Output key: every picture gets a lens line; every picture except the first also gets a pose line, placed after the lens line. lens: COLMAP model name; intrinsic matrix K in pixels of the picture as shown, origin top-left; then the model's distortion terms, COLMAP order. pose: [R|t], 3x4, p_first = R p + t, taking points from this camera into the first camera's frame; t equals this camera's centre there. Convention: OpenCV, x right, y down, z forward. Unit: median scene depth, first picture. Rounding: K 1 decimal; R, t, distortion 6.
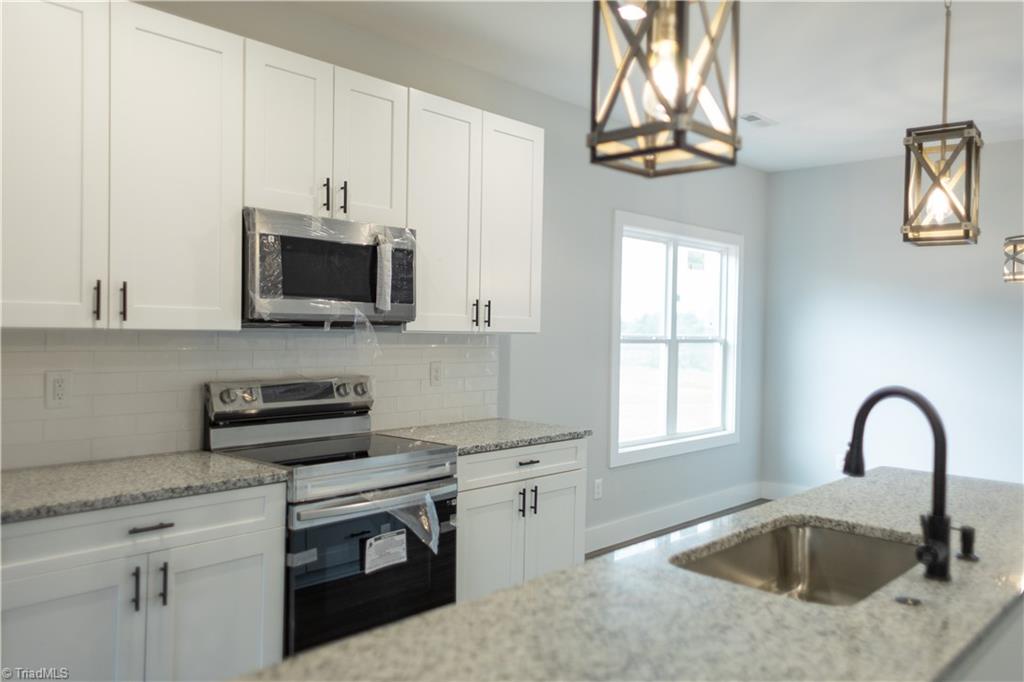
lens RADIAL K [[792.9, 0, 512.7], [0, 792.9, 338.4], [0, 0, 1]] dist [0.037747, -0.004609]
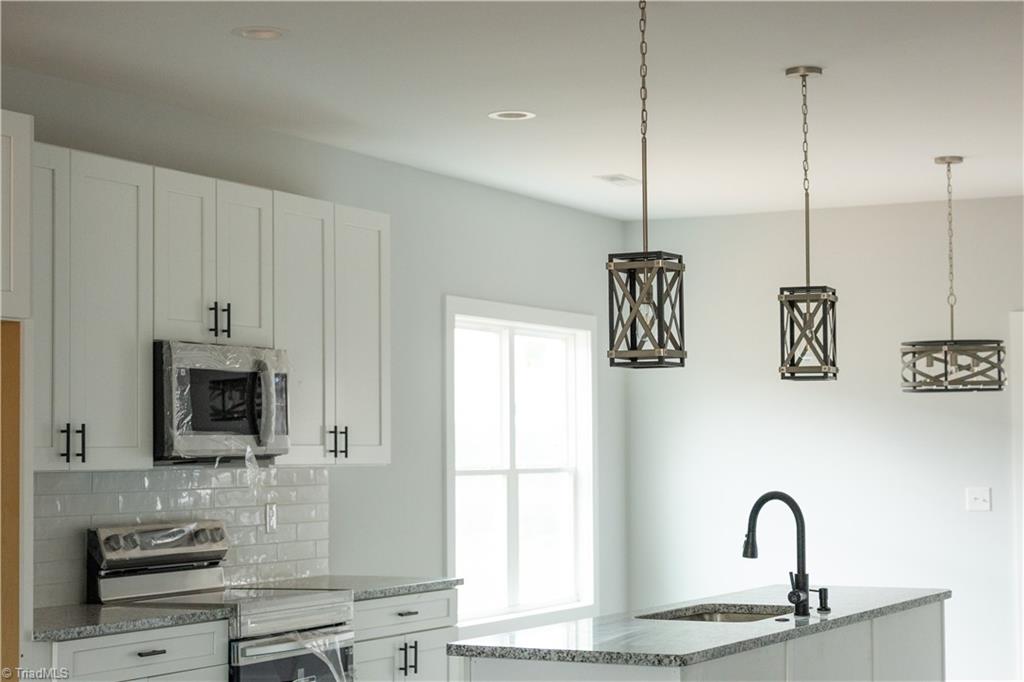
lens RADIAL K [[2038.3, 0, 513.2], [0, 2038.3, 339.7], [0, 0, 1]] dist [0.038159, 0.064960]
pose [[0.958500, -0.009015, 0.284950, -0.559239], [0.028259, 0.997582, -0.063496, 0.002605], [-0.283688, 0.068914, 0.956437, -1.319933]]
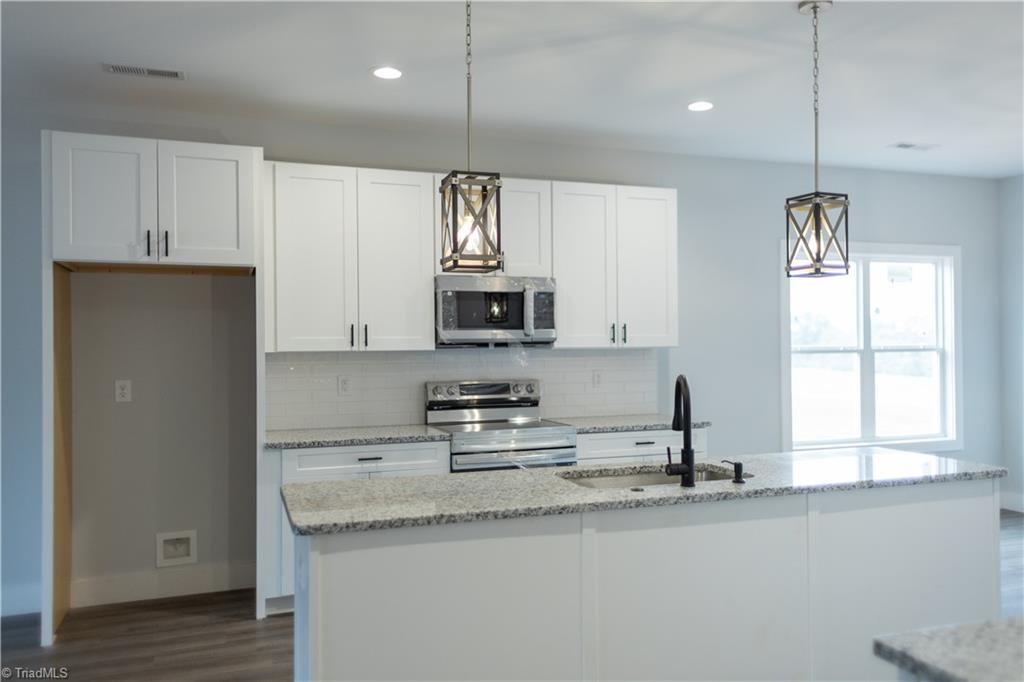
lens RADIAL K [[792.9, 0, 512.7], [0, 792.9, 338.4], [0, 0, 1]] dist [0.037747, -0.004609]
pose [[0.886755, -0.029224, -0.461314, 0.501608], [0.019106, 0.999464, -0.026588, 0.011247], [0.461844, 0.014763, 0.886838, -0.342276]]
